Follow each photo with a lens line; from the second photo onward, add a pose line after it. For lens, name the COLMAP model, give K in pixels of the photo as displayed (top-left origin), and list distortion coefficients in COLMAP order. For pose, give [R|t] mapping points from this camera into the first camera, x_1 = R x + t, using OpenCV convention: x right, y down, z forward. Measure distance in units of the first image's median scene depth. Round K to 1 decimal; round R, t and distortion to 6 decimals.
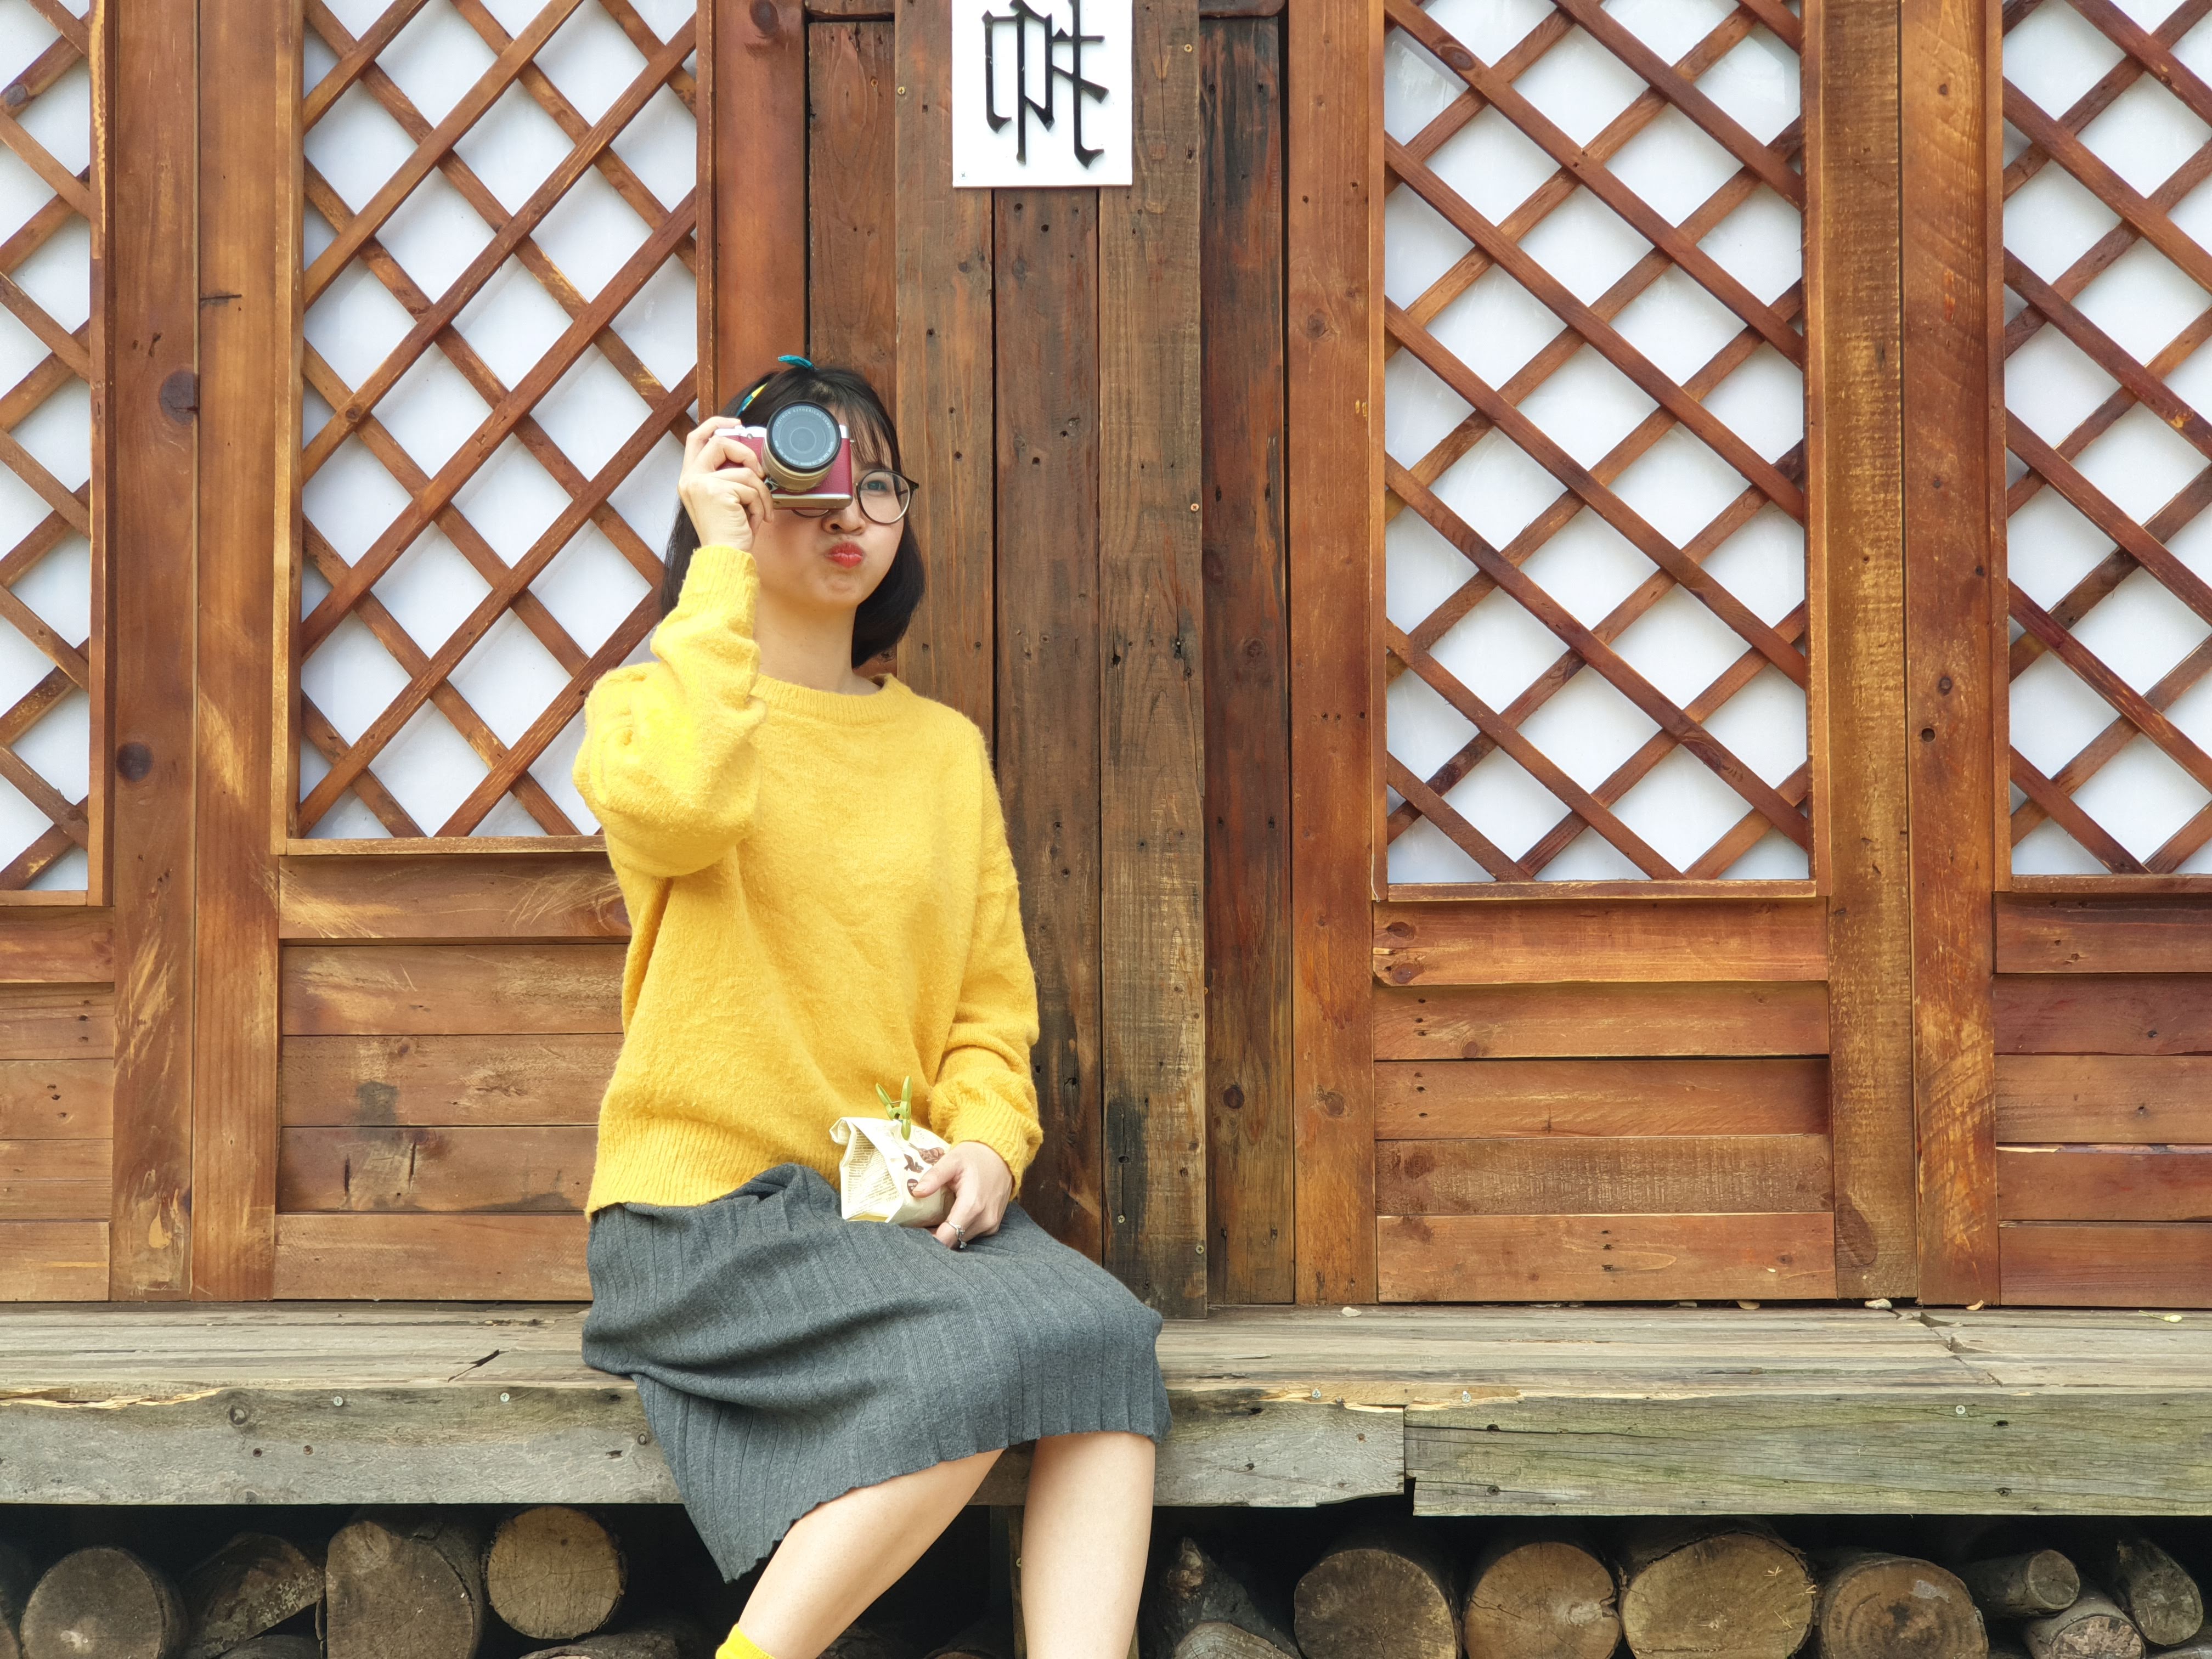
lens RADIAL K [[3380.7, 0, 1105.3], [0, 3380.7, 870.0], [0, 0, 1]] dist [0.131511, 0.081180]
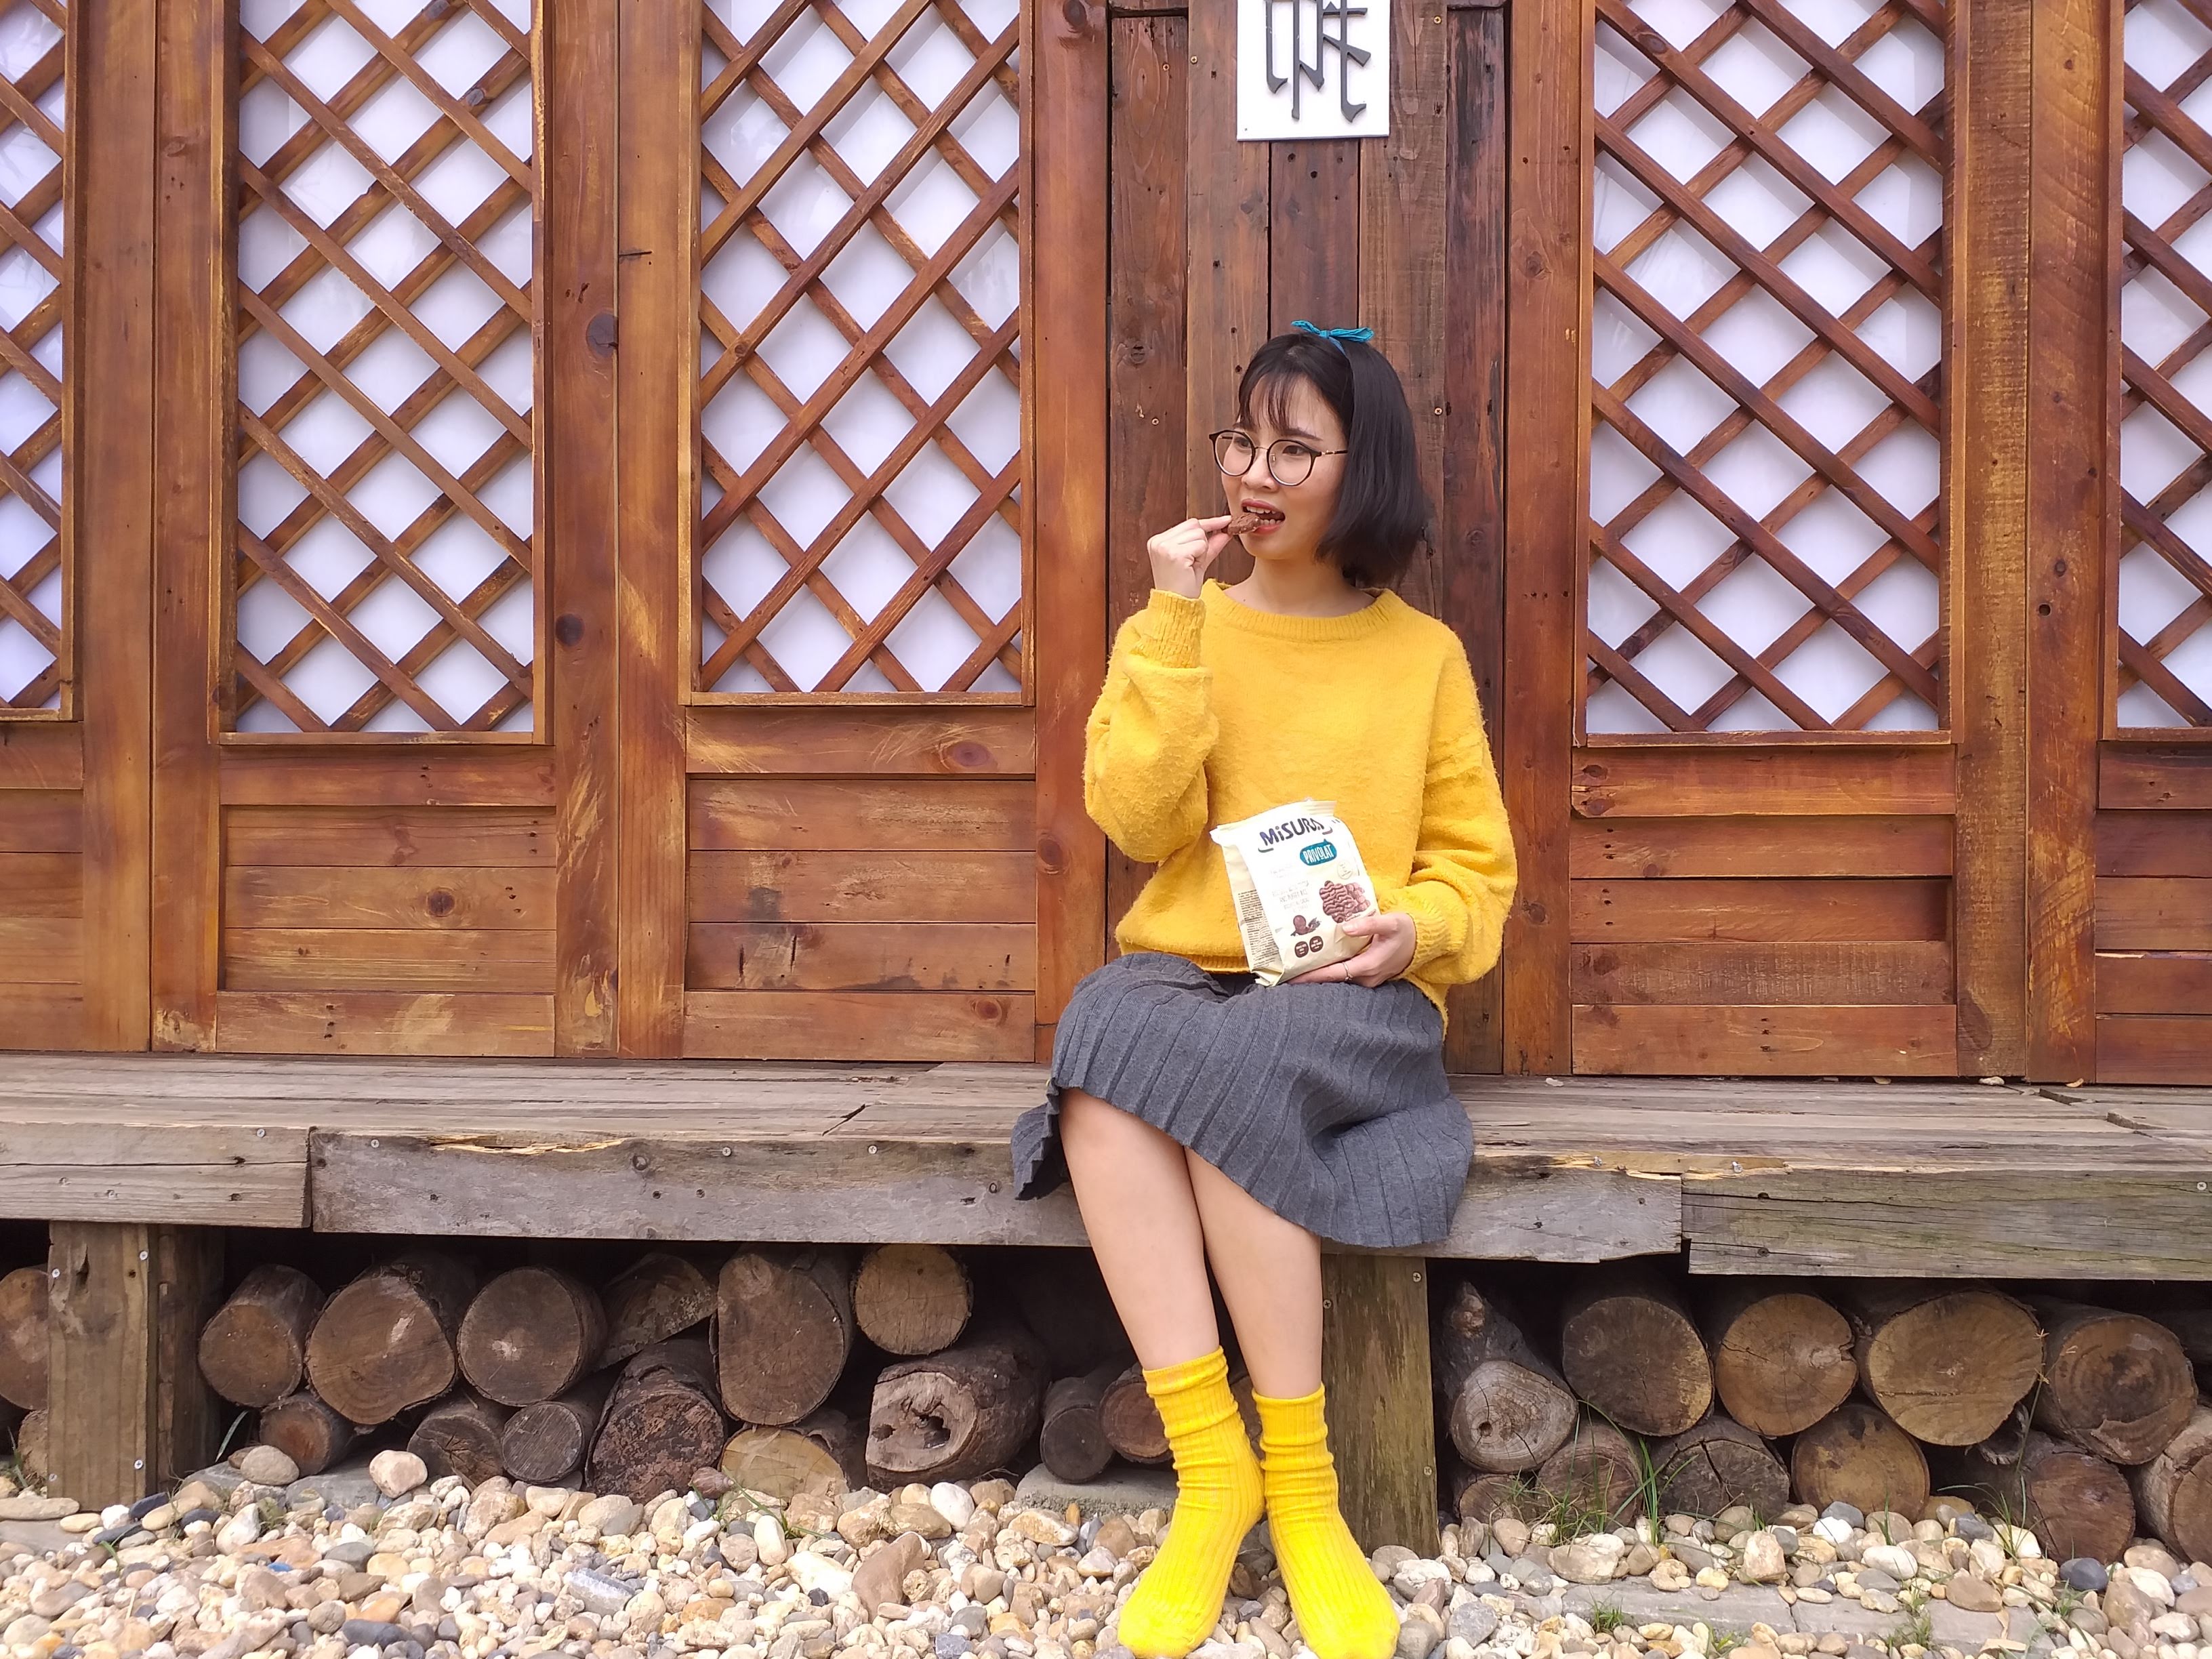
lens RADIAL K [[1660.1, 0, 1113.2], [0, 1660.1, 930.1], [0, 0, 1]] dist [0.195073, -0.222429]
pose [[0.999786, 0.010272, -0.017952, -0.074308], [-0.009263, 0.998421, 0.055400, 0.042435], [0.018493, -0.055222, 0.998303, 0.384911]]
